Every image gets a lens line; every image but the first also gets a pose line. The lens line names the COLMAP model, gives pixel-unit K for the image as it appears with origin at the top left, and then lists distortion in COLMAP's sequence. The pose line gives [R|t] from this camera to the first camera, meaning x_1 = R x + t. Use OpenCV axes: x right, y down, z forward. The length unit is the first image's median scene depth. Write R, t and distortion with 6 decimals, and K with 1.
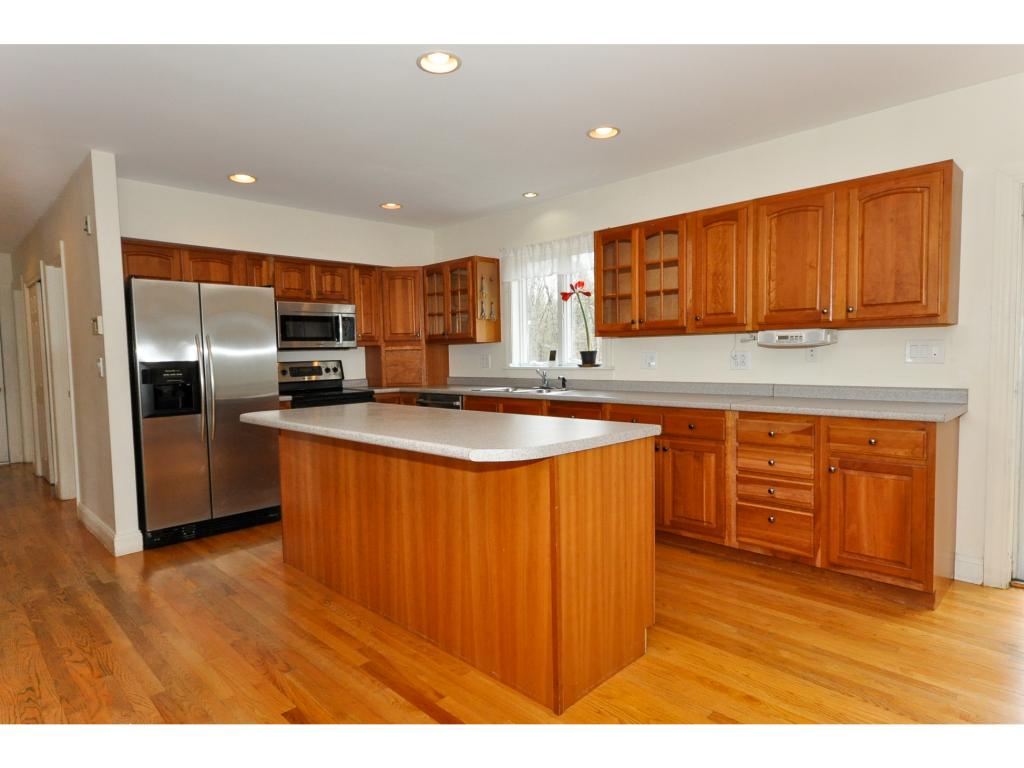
lens RADIAL K [[582.4, 0, 514.9], [0, 582.4, 381.6], [0, 0, 1]] dist [-0.005506, -0.000089]
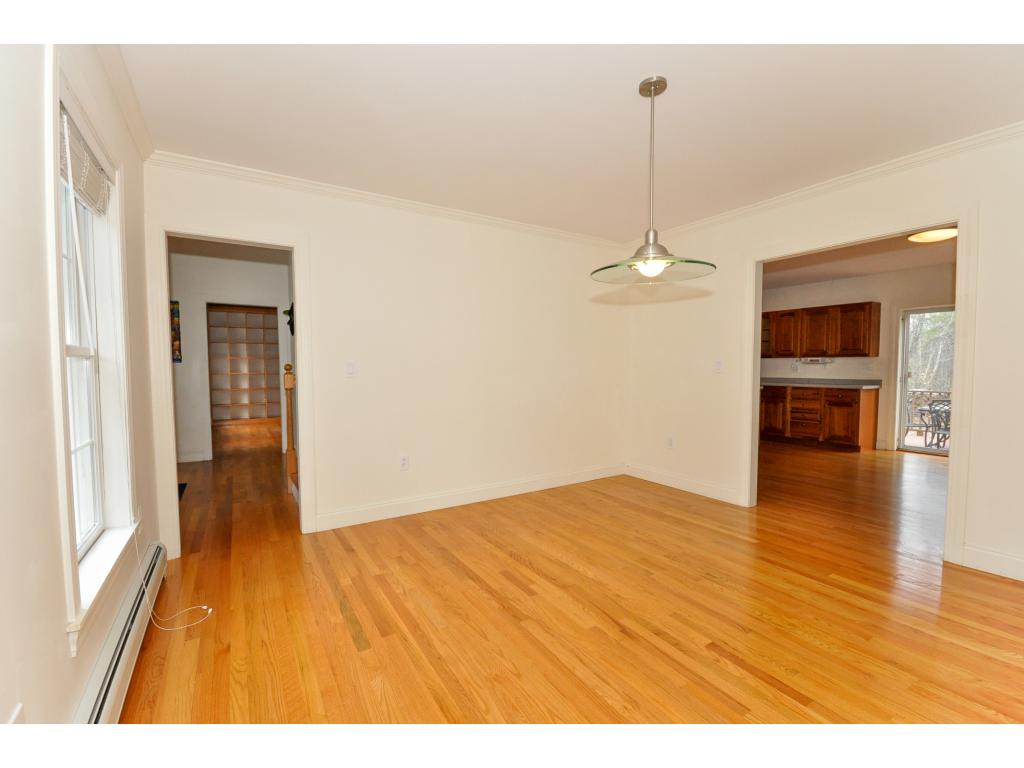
lens RADIAL K [[446.9, 0, 513.2], [0, 446.9, 386.4], [0, 0, 1]] dist [-0.002335, -0.000052]
pose [[0.972480, 0.026310, -0.231497, -0.389357], [-0.026130, 0.999651, 0.003843, 0.071692], [0.231518, 0.002312, 0.972828, -1.291964]]
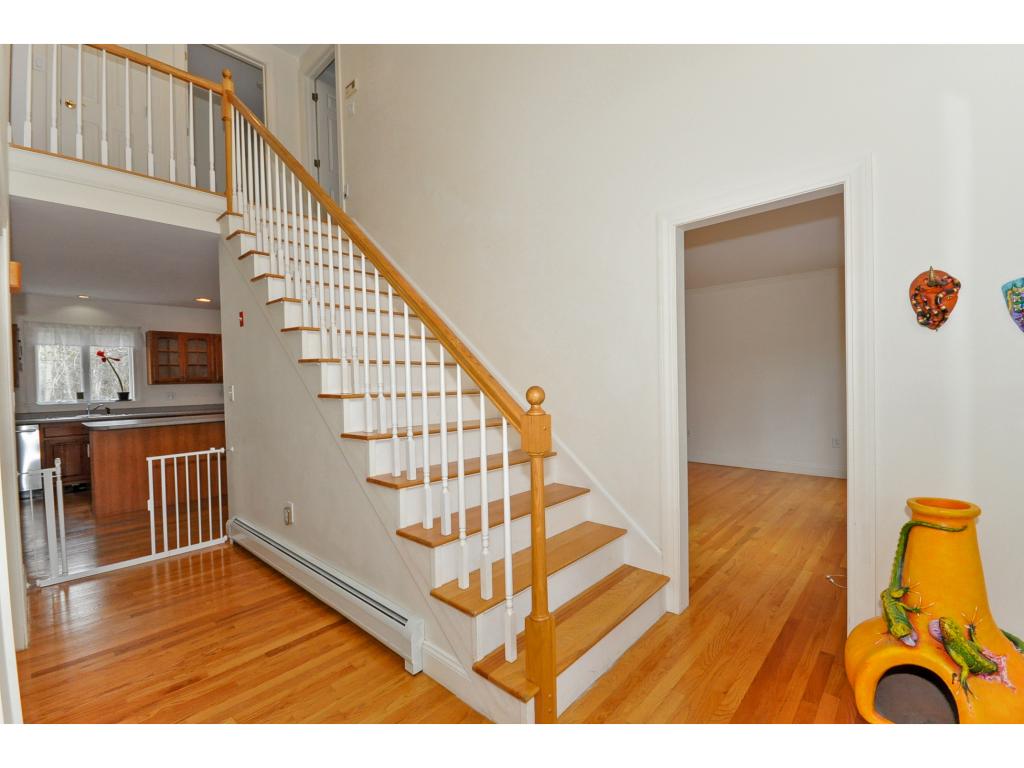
lens RADIAL K [[446.9, 0, 513.9], [0, 446.9, 385.0], [0, 0, 1]] dist [-0.002335, -0.000052]
pose [[-0.035340, 0.008822, 0.999336, -1.736056], [0.075605, 0.997119, -0.006129, 0.033892], [-0.996511, 0.075339, -0.035905, -0.197615]]
